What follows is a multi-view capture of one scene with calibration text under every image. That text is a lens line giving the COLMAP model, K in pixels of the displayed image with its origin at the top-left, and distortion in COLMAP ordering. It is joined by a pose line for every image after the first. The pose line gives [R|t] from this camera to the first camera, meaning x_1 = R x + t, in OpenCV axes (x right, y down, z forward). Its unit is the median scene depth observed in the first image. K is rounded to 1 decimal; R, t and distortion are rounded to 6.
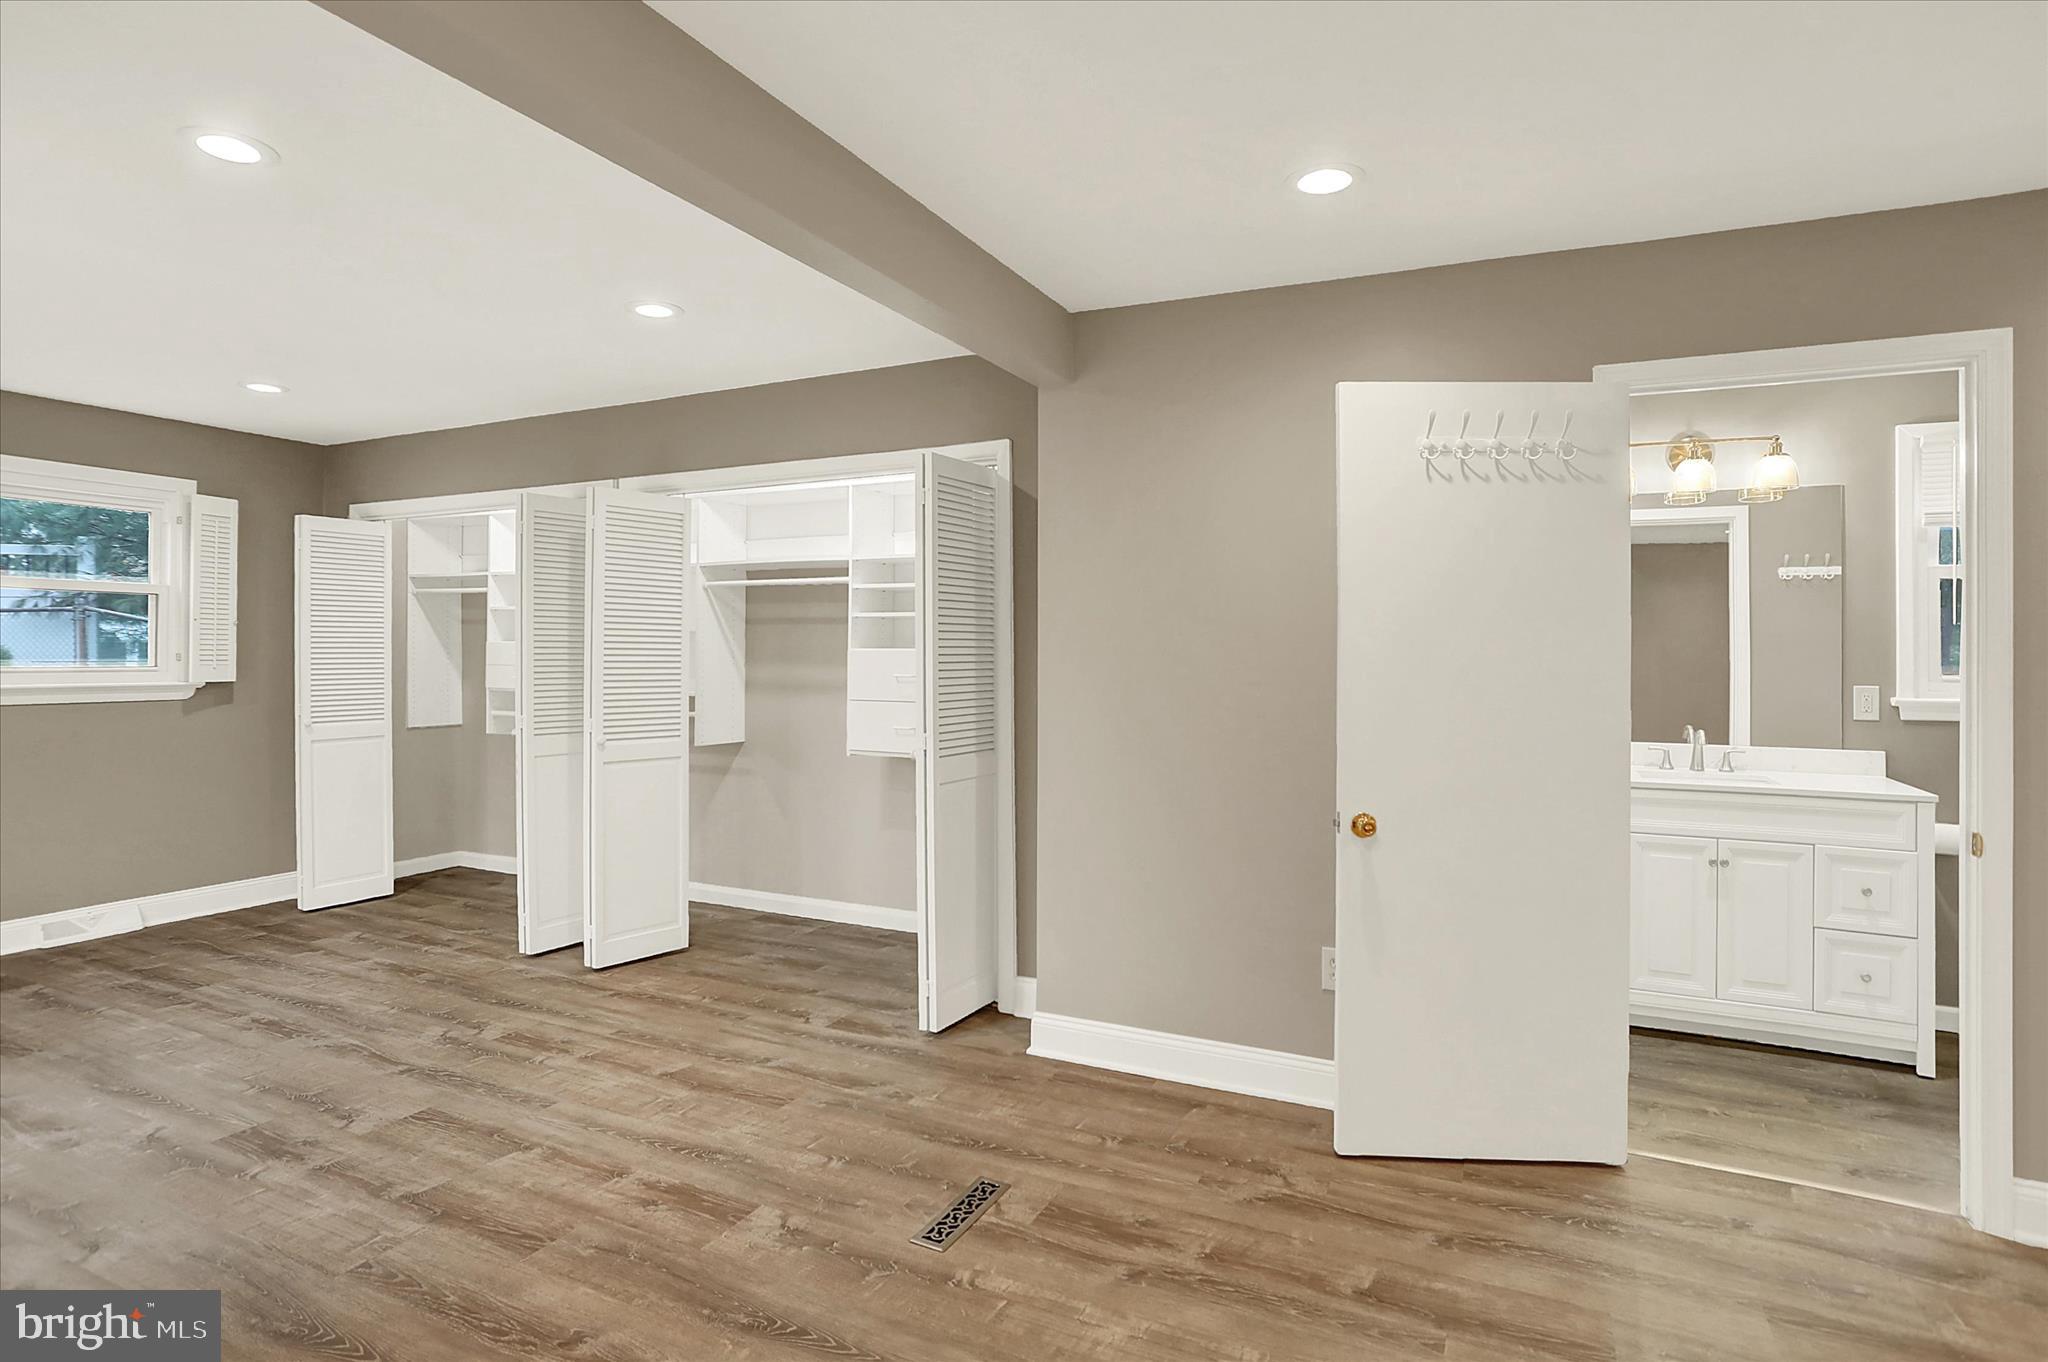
lens RADIAL K [[1067.8, 0, 984.7], [0, 1067.8, 660.3], [0, 0, 1]] dist [-0.065083, 0.047863]
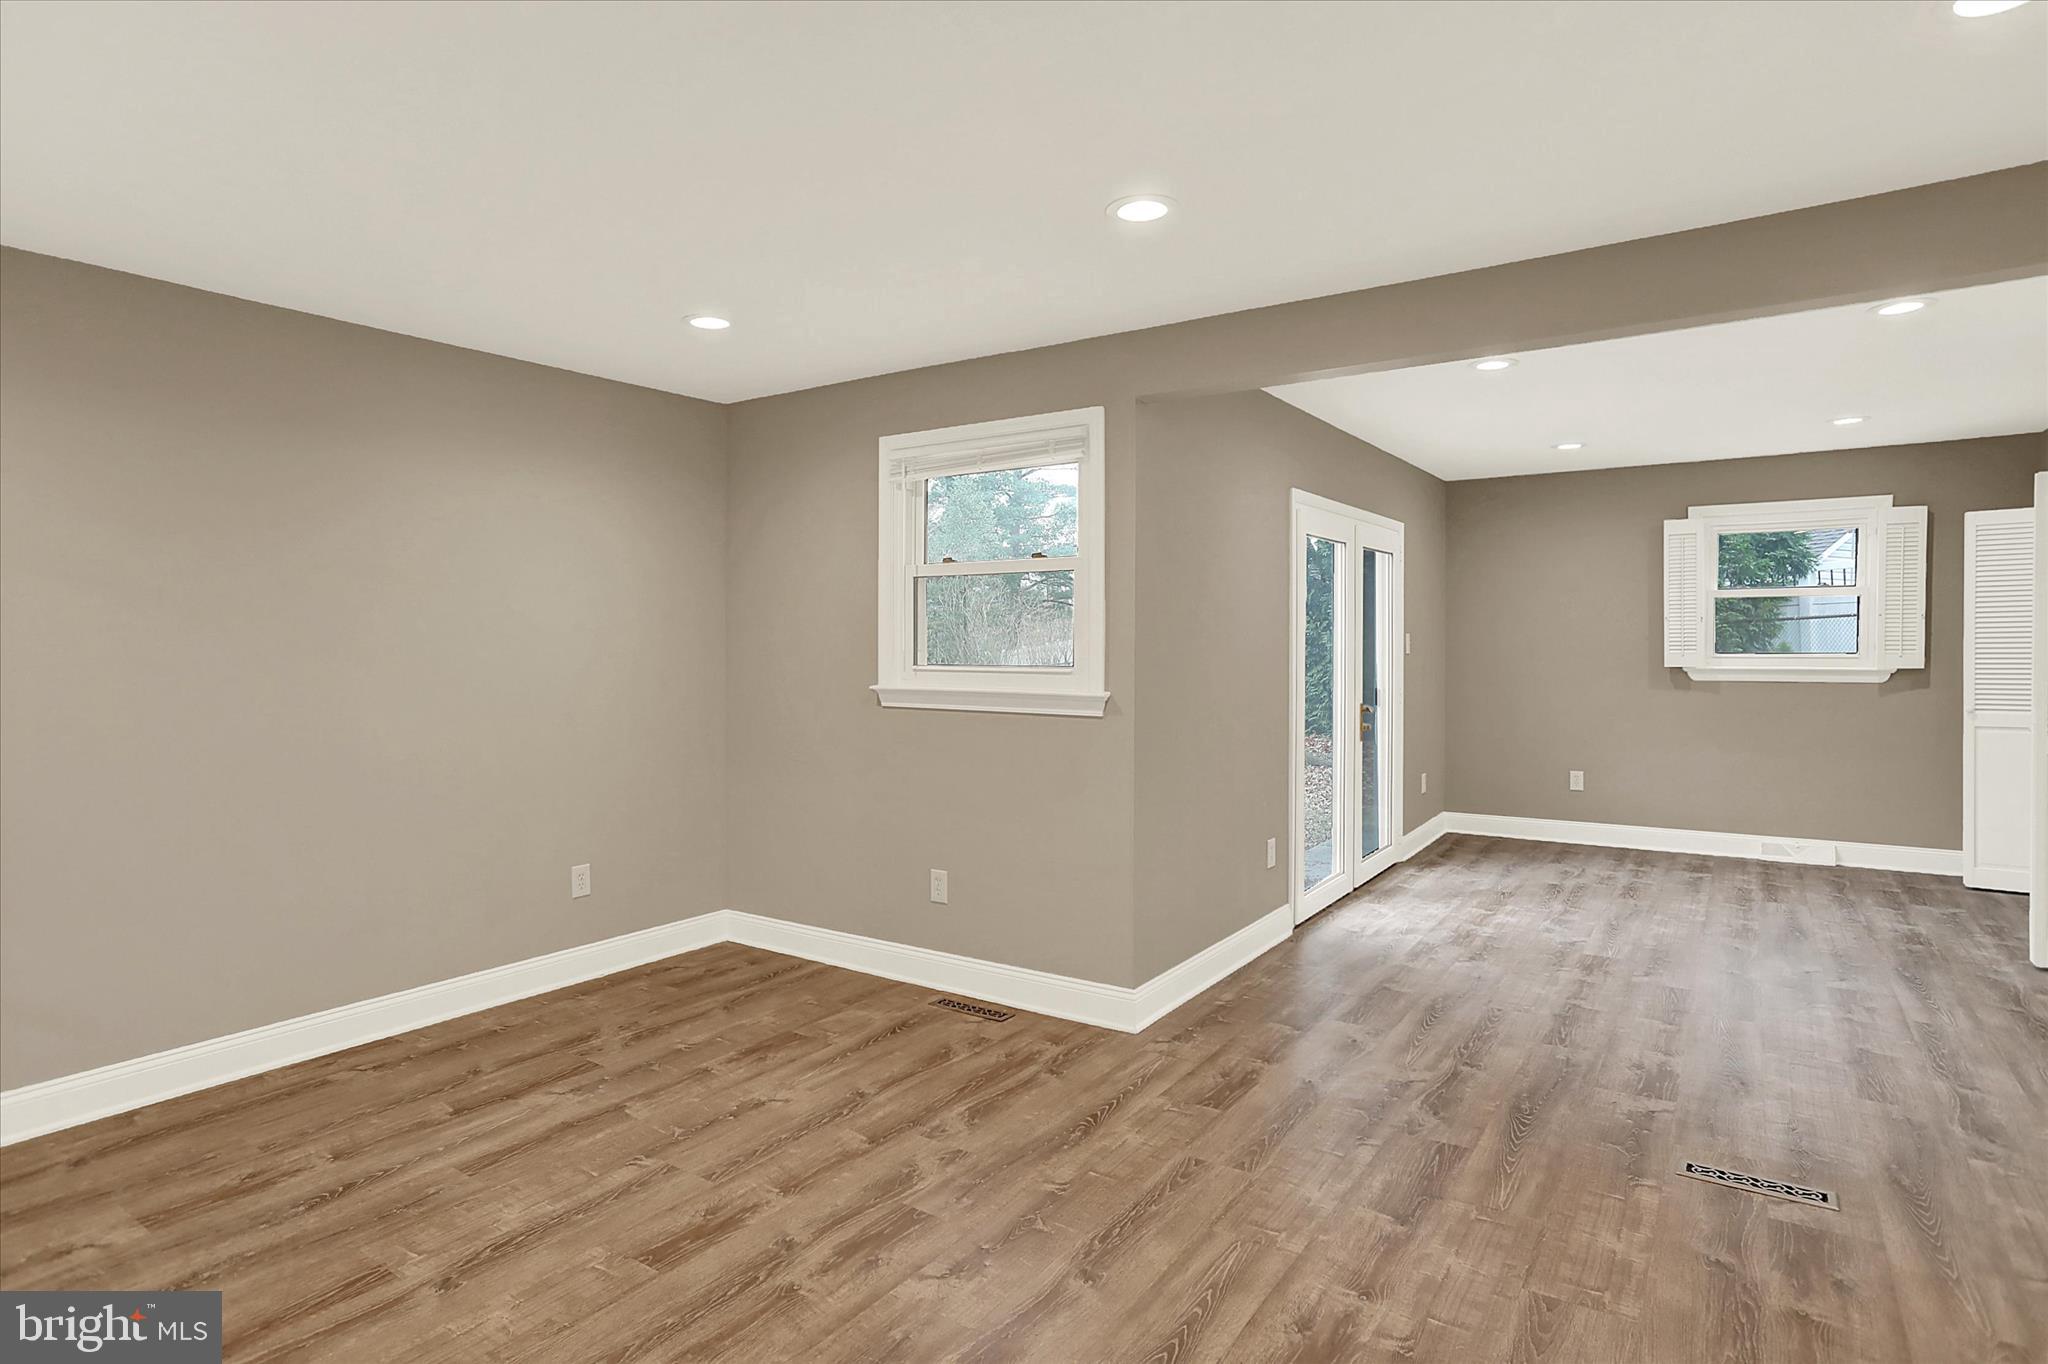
lens RADIAL K [[1086.2, 0, 1024.0], [0, 1086.2, 682.0], [0, 0, 1]] dist [-0.071042, 0.031230]
pose [[-0.135913, 0.030850, -0.990240, 0.754596], [0.000618, 0.999518, 0.031054, -0.000678], [0.990721, 0.003608, -0.135866, 0.297458]]
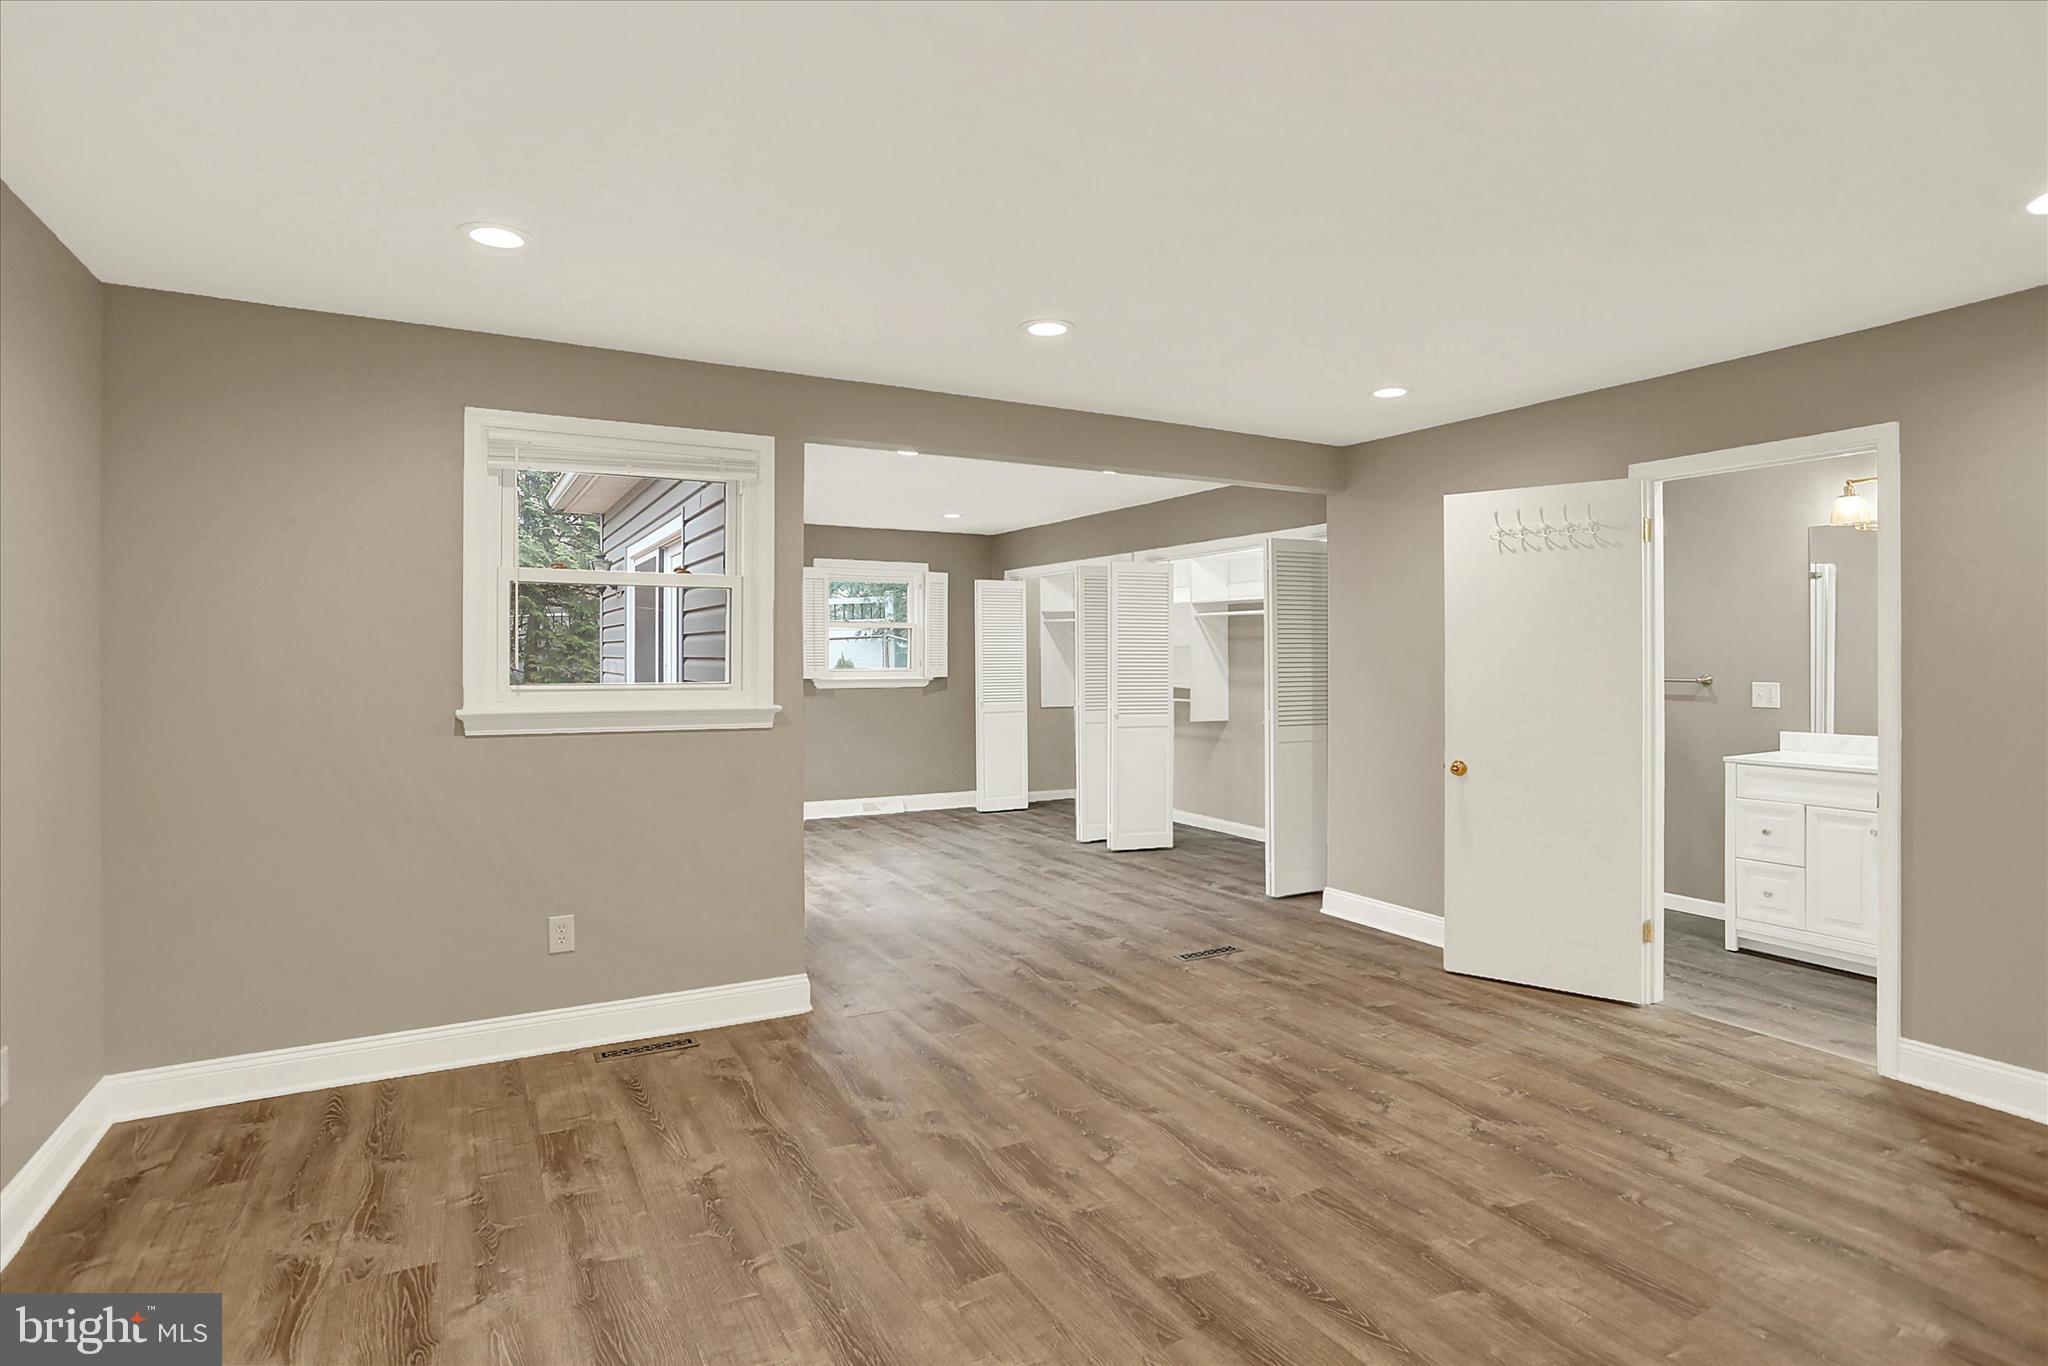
lens RADIAL K [[1035.3, 0, 1034.3], [0, 1035.3, 687.0], [0, 0, 1]] dist [-0.070449, 0.035500]
pose [[0.830360, 0.012429, -0.557089, 0.525260], [-0.000997, 0.999783, 0.020820, 0.000394], [0.557226, -0.016733, 0.830192, -0.505485]]
